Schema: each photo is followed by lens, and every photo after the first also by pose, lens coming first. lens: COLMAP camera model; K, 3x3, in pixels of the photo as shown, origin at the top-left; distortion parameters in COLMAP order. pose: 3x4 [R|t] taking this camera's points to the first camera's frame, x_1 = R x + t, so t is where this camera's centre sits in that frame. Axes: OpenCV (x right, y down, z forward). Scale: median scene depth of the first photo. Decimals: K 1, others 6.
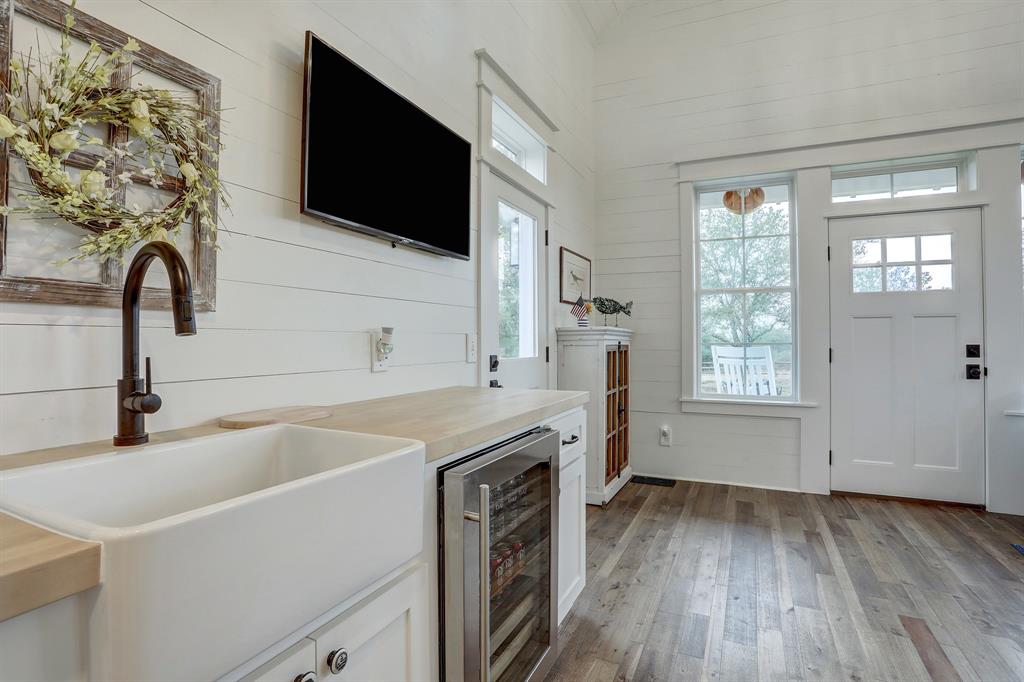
lens RADIAL K [[501.5, 0, 515.0], [0, 501.5, 334.6], [0, 0, 1]] dist [-0.064131, 0.022865]
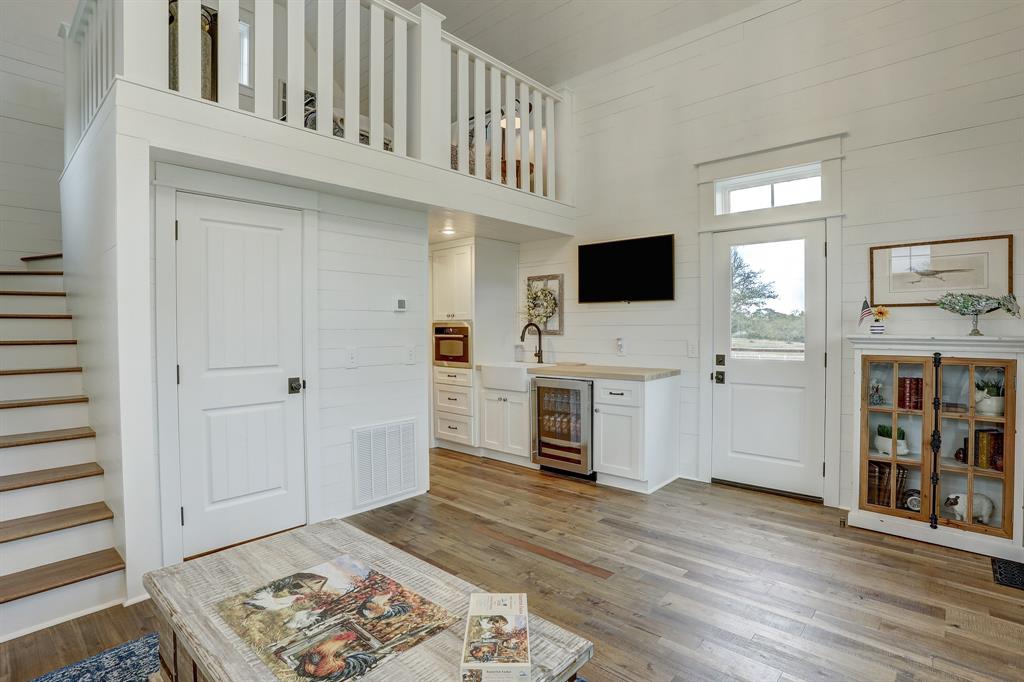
lens RADIAL K [[501.5, 0, 515.0], [0, 501.5, 334.6], [0, 0, 1]] dist [-0.064131, 0.022865]
pose [[-0.290085, 0.022174, -0.956744, 1.357865], [0.014732, 0.999717, 0.018703, -0.047214], [0.956887, -0.008669, -0.290329, 0.728904]]
